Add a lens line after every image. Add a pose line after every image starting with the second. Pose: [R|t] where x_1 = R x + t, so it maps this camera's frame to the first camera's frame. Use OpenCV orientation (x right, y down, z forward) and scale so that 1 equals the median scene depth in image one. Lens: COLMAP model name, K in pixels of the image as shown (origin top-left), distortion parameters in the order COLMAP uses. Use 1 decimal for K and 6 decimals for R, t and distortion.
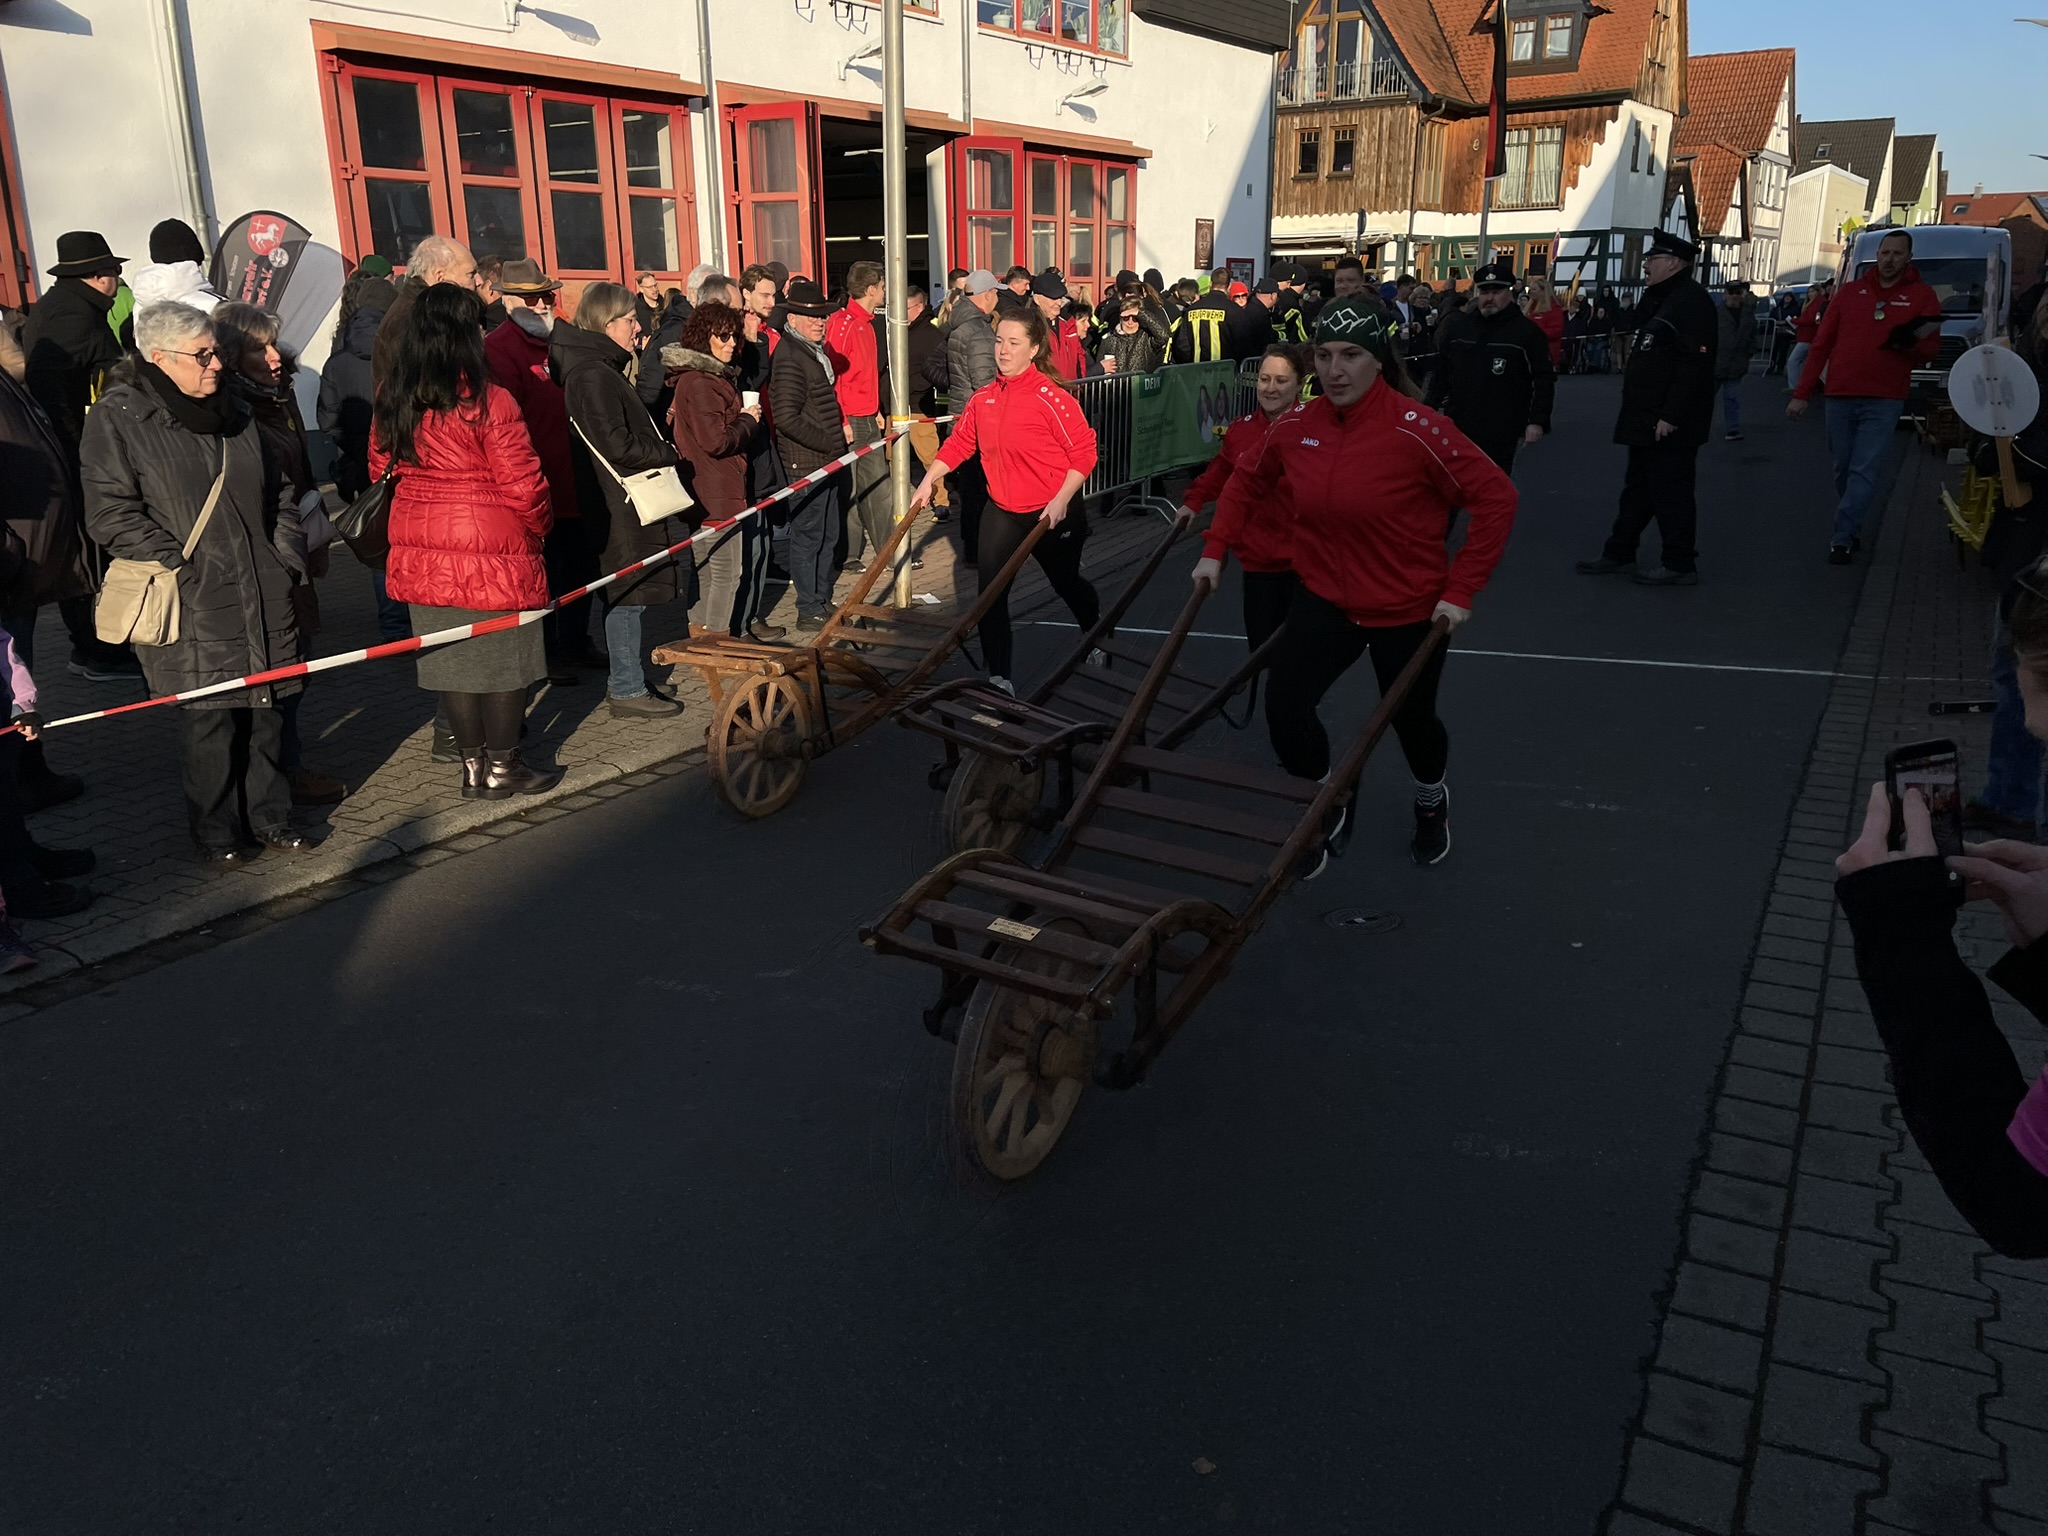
lens RADIAL K [[1541.7, 0, 997.9], [0, 1541.7, 776.0], [0, 0, 1]] dist [0.079050, -0.094765]
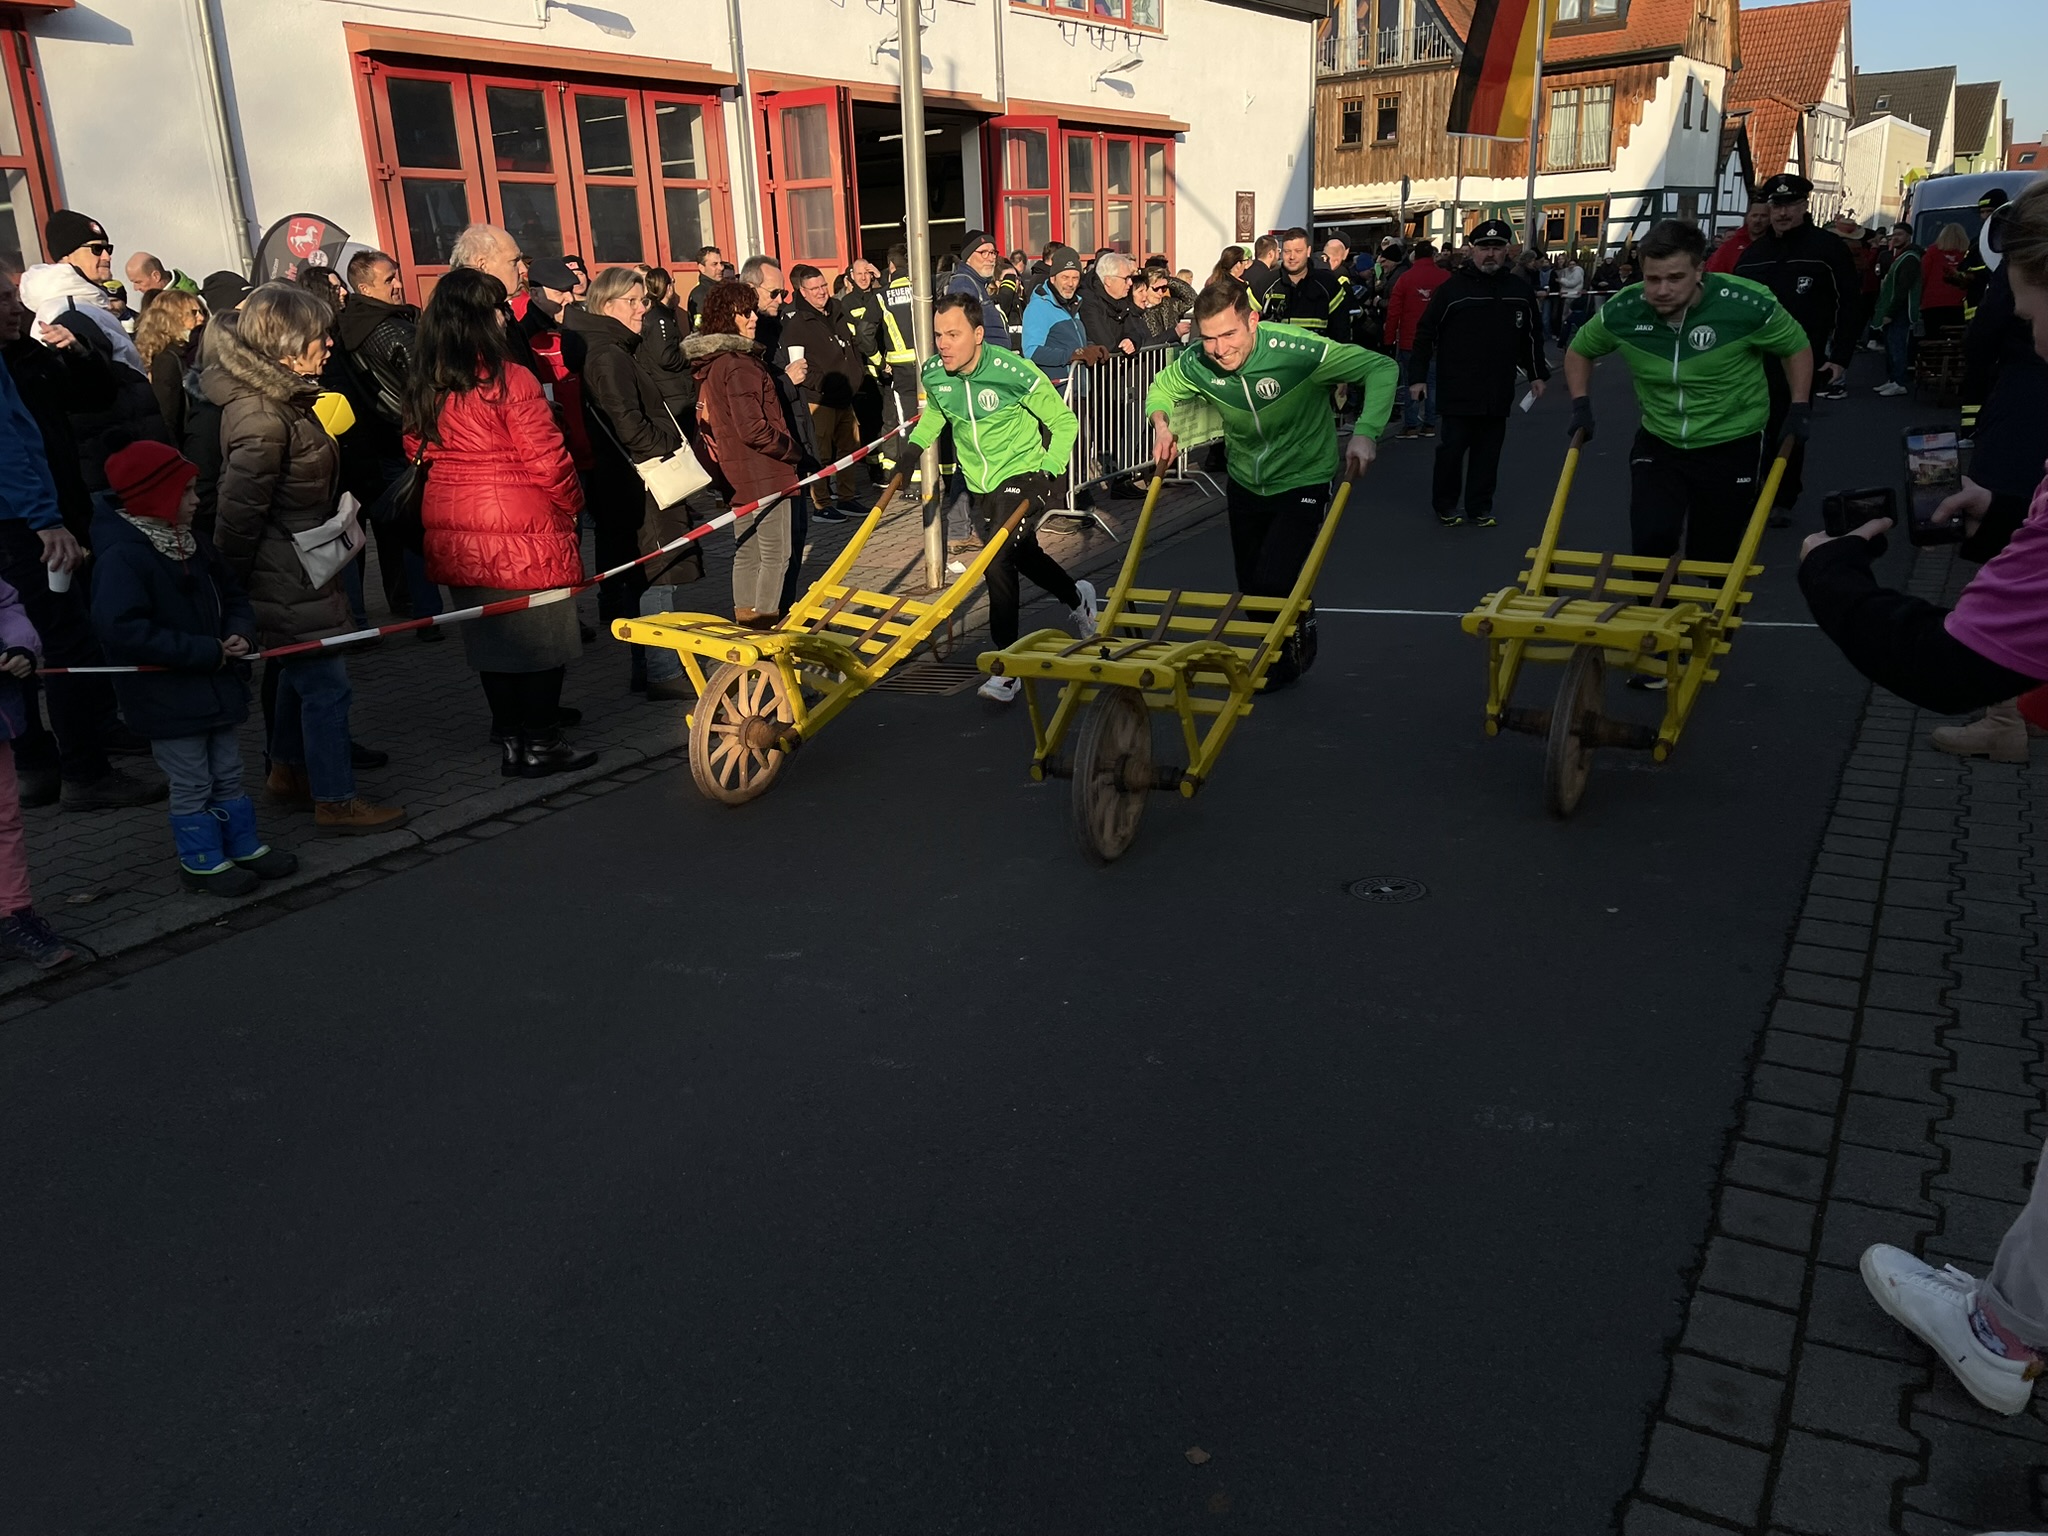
lens RADIAL K [[1541.7, 0, 998.2], [0, 1541.7, 762.0], [0, 0, 1]] dist [0.079050, -0.094765]
pose [[0.999054, -0.022431, -0.037242, 0.004450], [0.022457, 0.999748, 0.000274, 0.001217], [0.037226, -0.001110, 0.999306, 0.003392]]
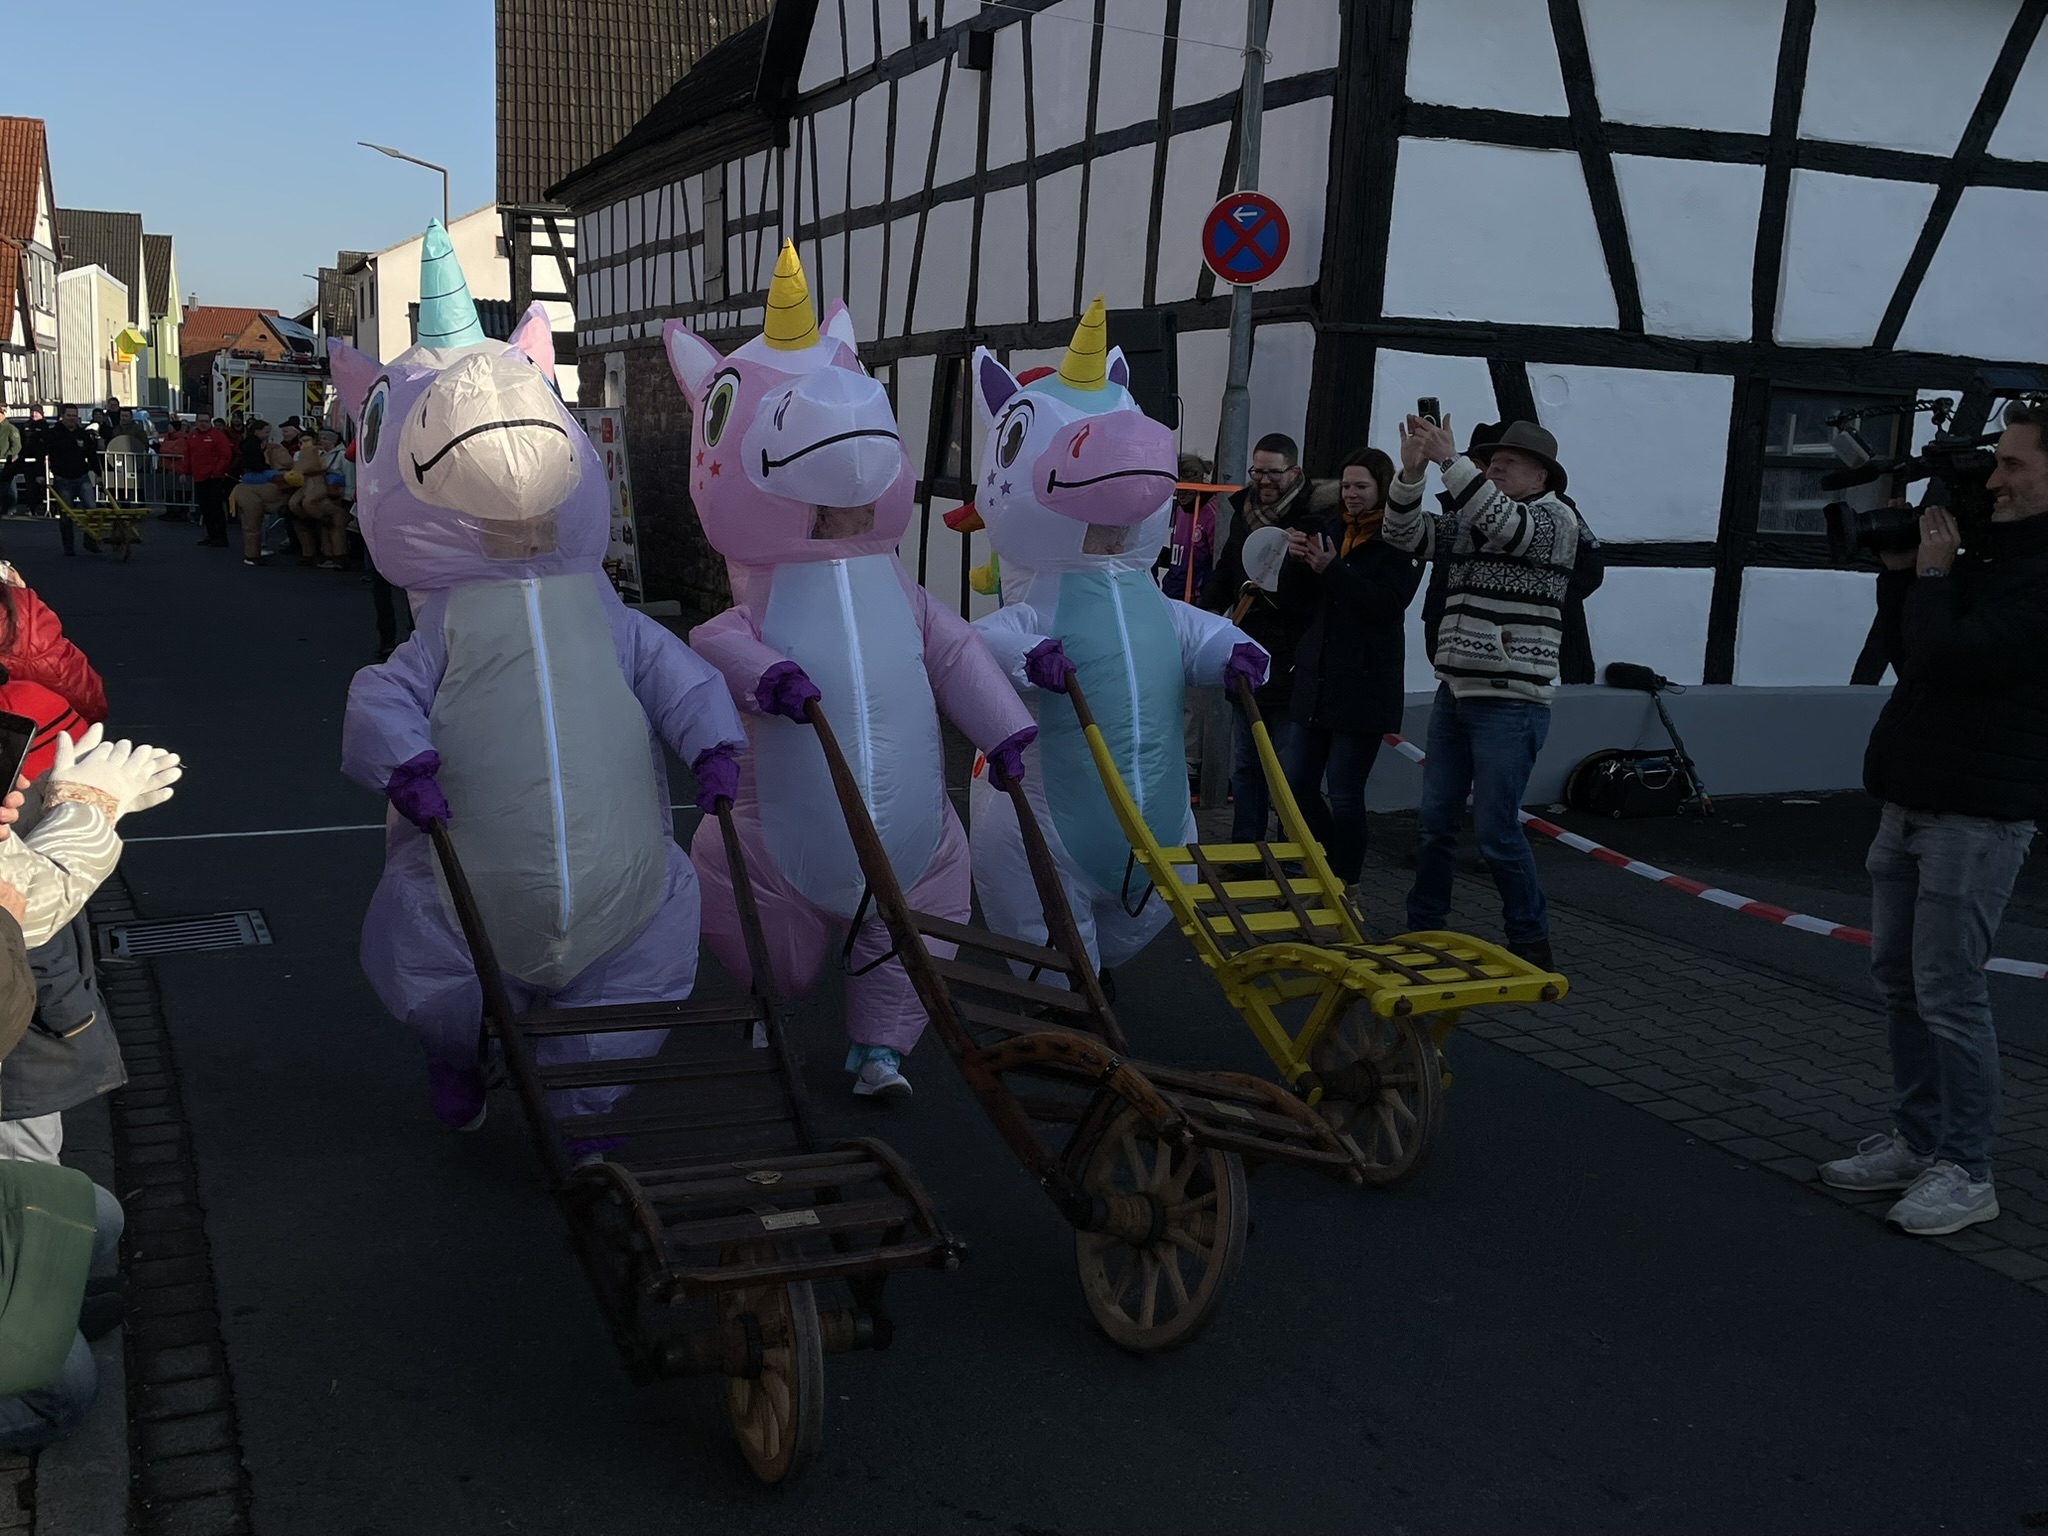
lens RADIAL K [[2084.6, 0, 1057.2], [0, 2084.6, 791.3], [0, 0, 1]] dist [0.045898, 0.000000]
pose [[0.595028, -0.099227, 0.797556, -0.165463], [0.194084, 0.980720, -0.022784, -0.002550], [-0.779919, 0.168350, 0.602814, -0.004698]]
